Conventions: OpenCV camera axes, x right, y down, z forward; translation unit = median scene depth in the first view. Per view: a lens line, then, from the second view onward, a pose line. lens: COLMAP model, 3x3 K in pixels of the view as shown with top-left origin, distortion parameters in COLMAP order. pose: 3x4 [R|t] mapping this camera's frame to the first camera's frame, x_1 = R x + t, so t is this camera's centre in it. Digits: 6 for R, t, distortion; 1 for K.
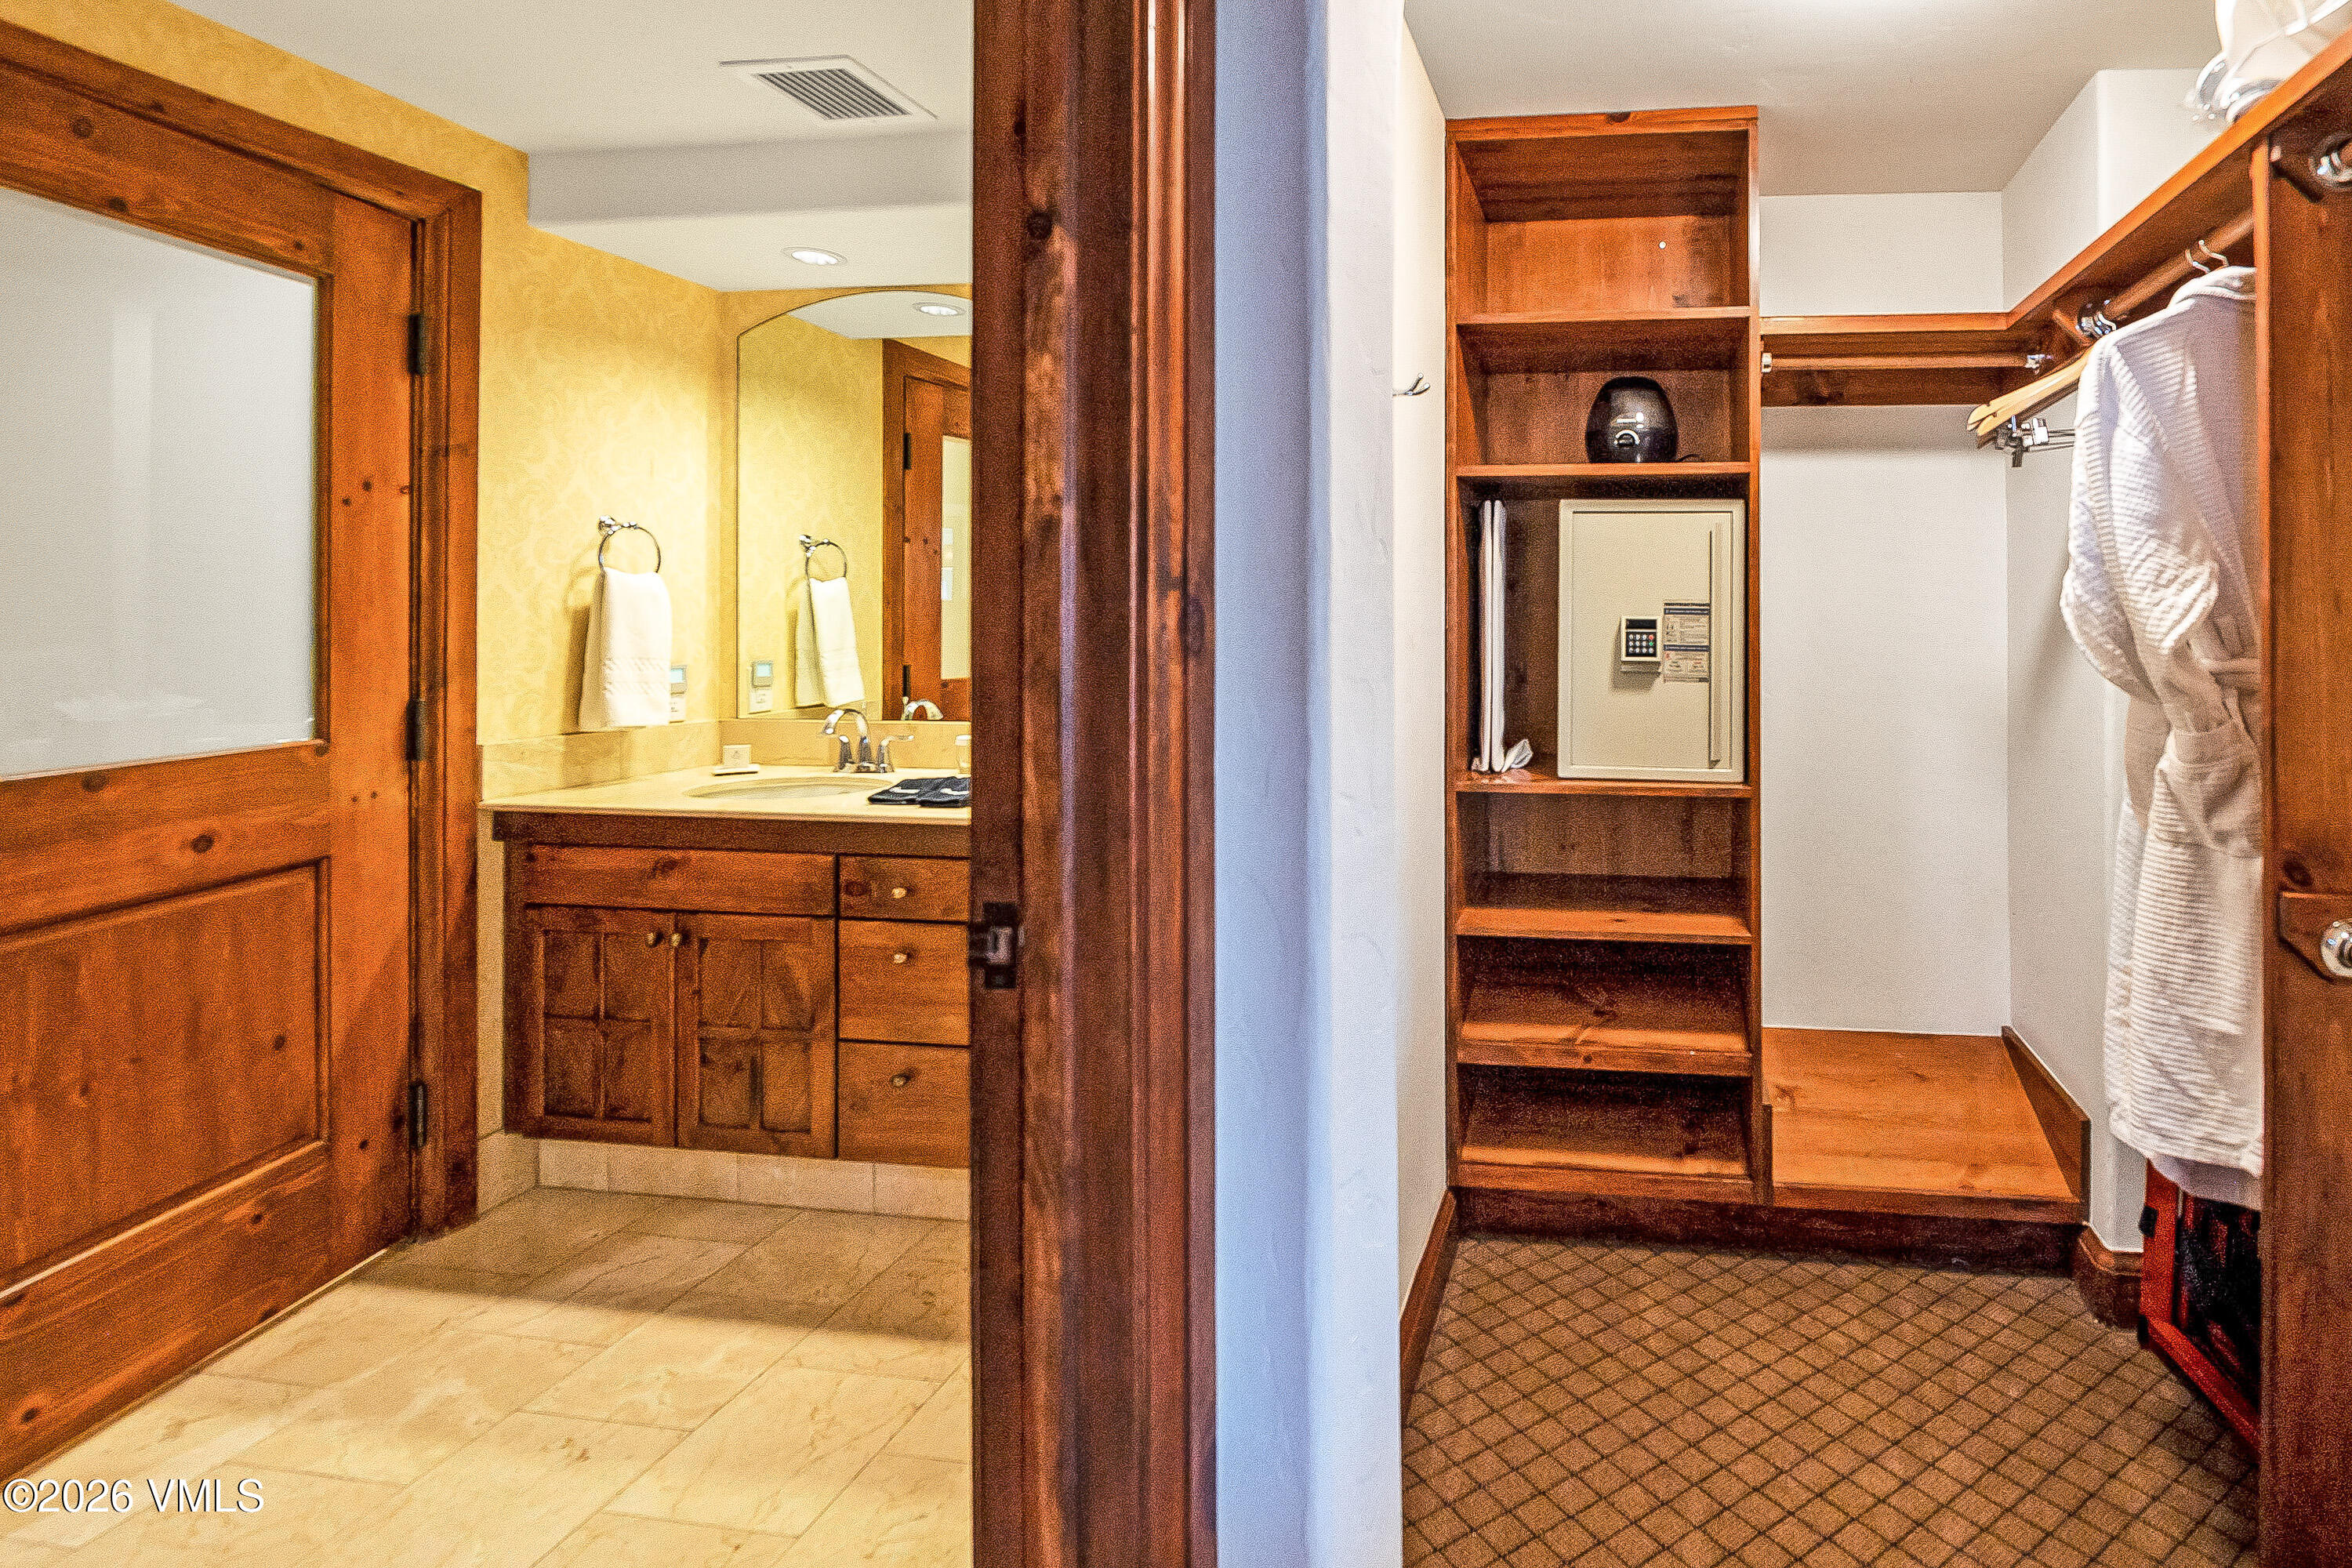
lens RADIAL K [[1064.3, 0, 1176.3], [0, 1064.3, 603.4], [0, 0, 1]] dist [-0.002136, -0.001091]
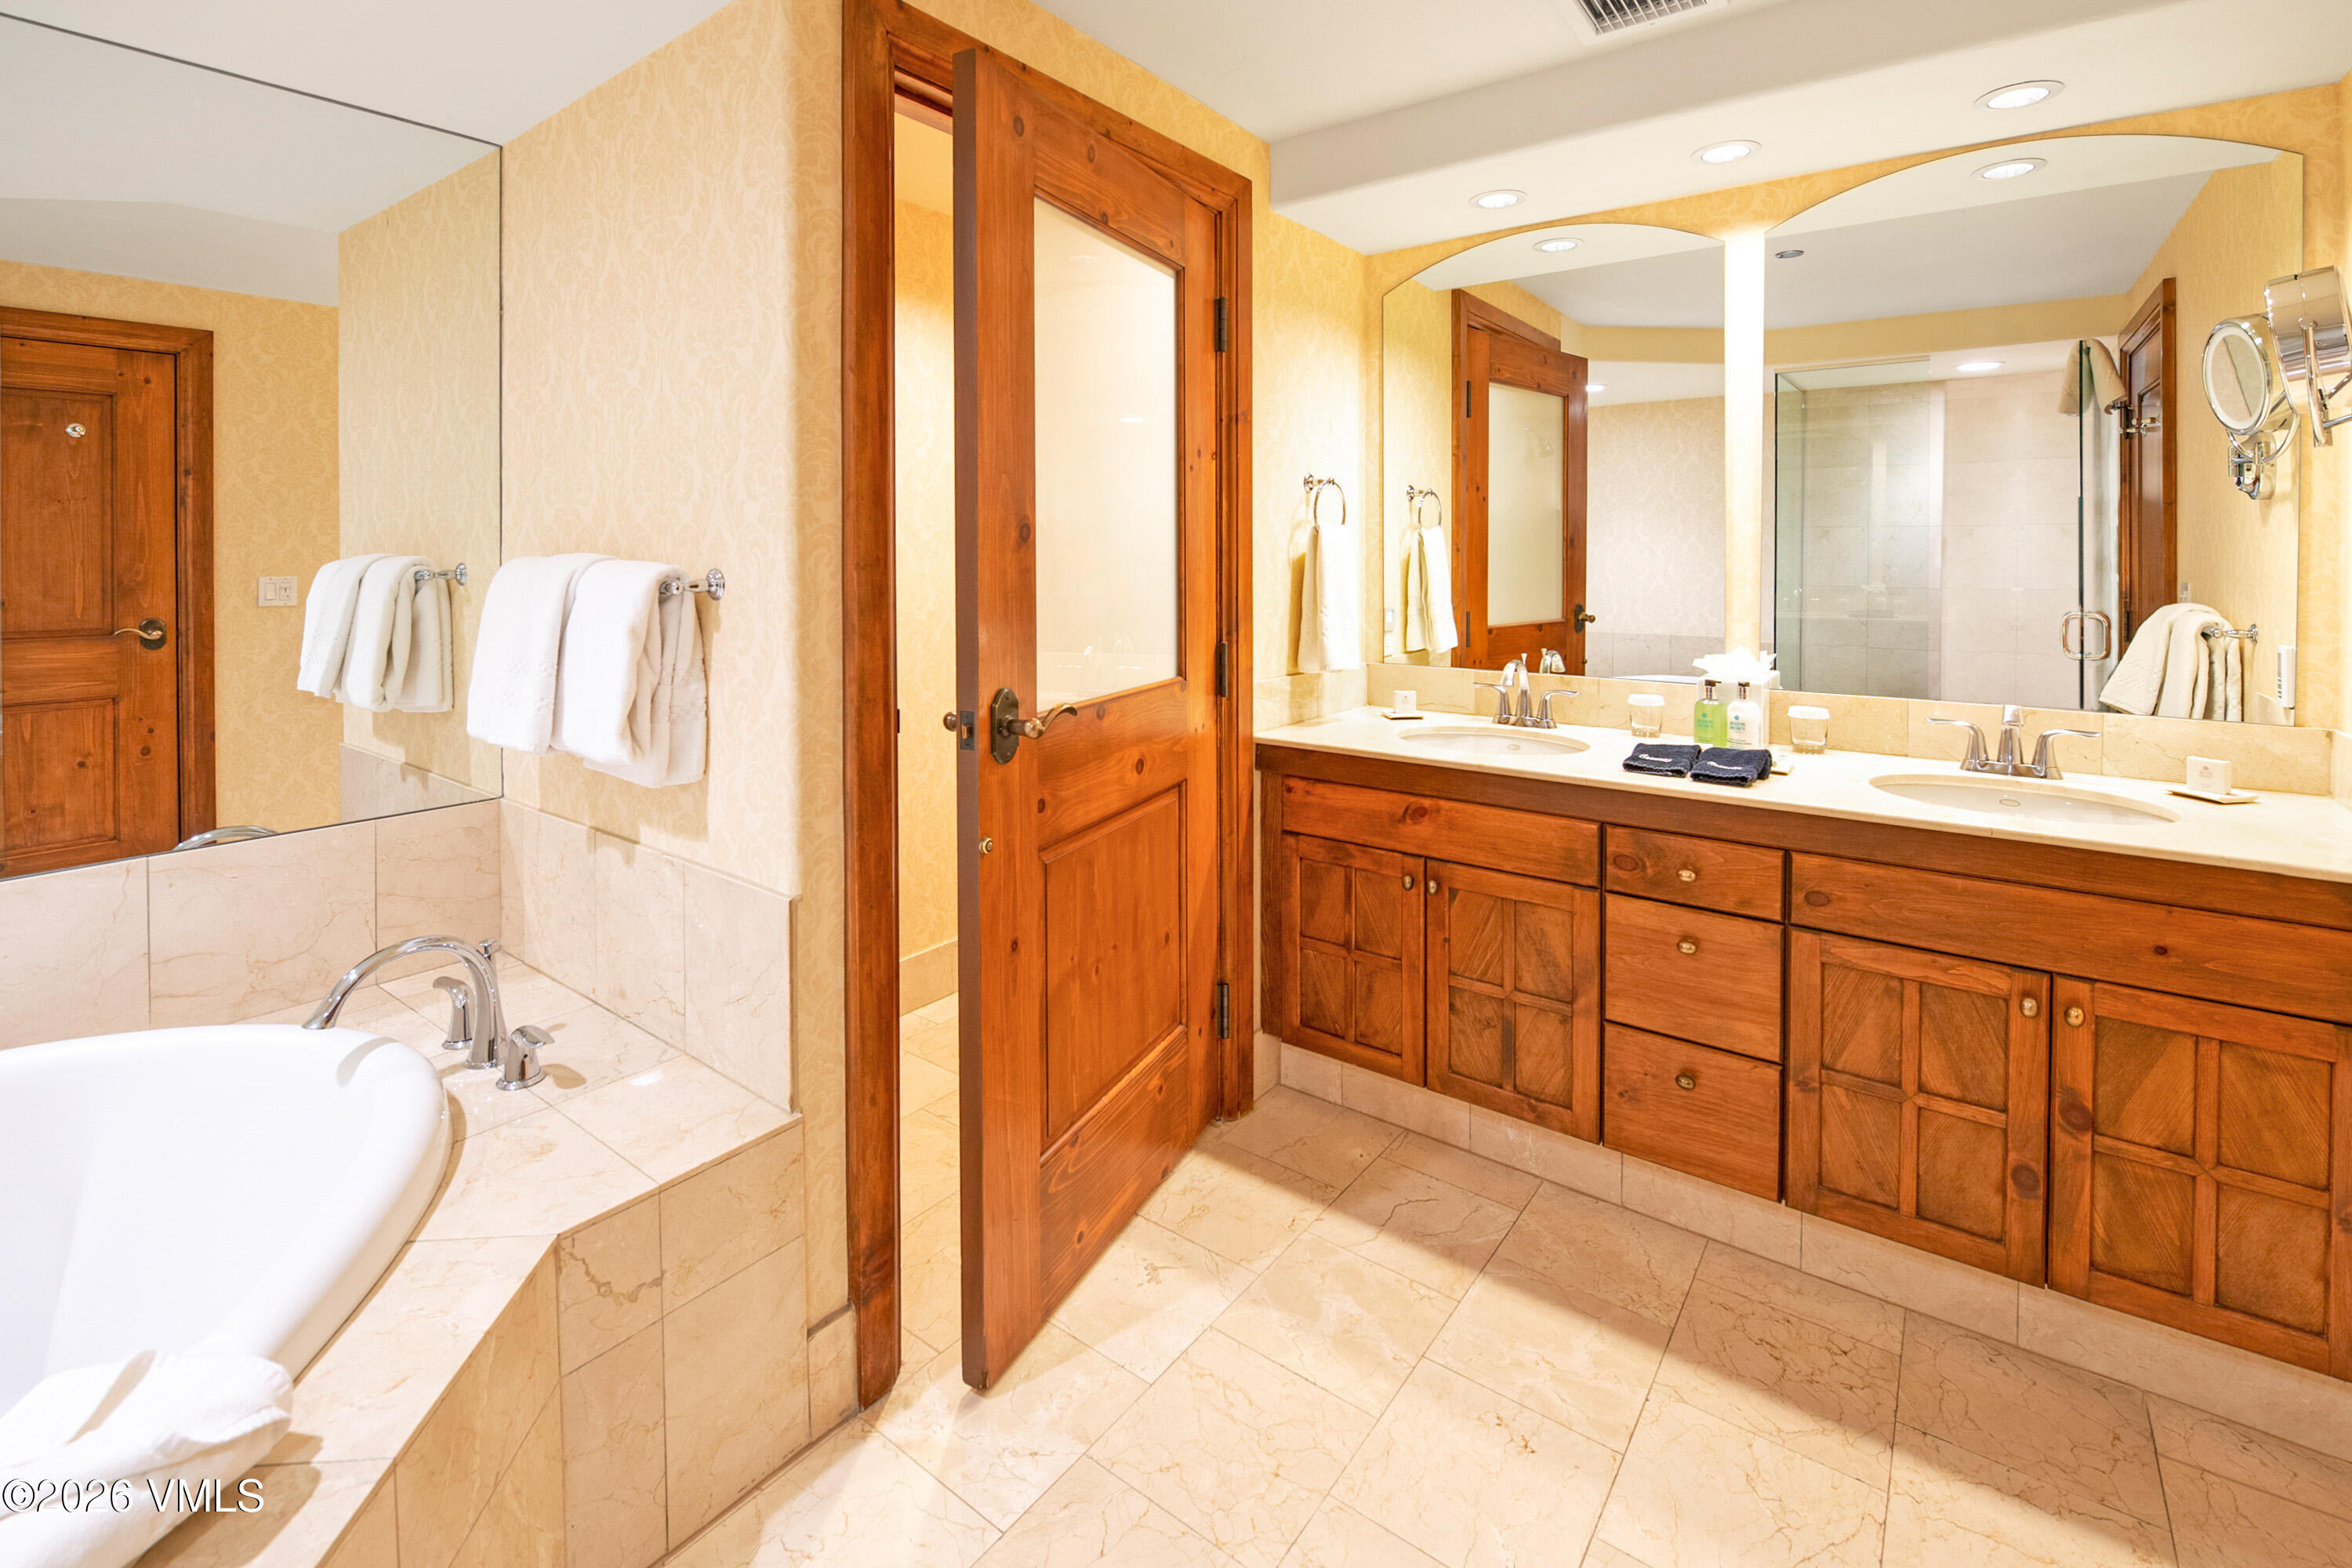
lens RADIAL K [[1048.5, 0, 1176.7], [0, 1048.5, 571.1], [0, 0, 1]] dist [-0.000952, -0.000264]
pose [[0.866609, 0.004688, -0.498966, -0.181885], [0.005040, 0.999823, 0.018148, -0.004432], [0.498962, -0.018242, 0.866432, 0.016630]]
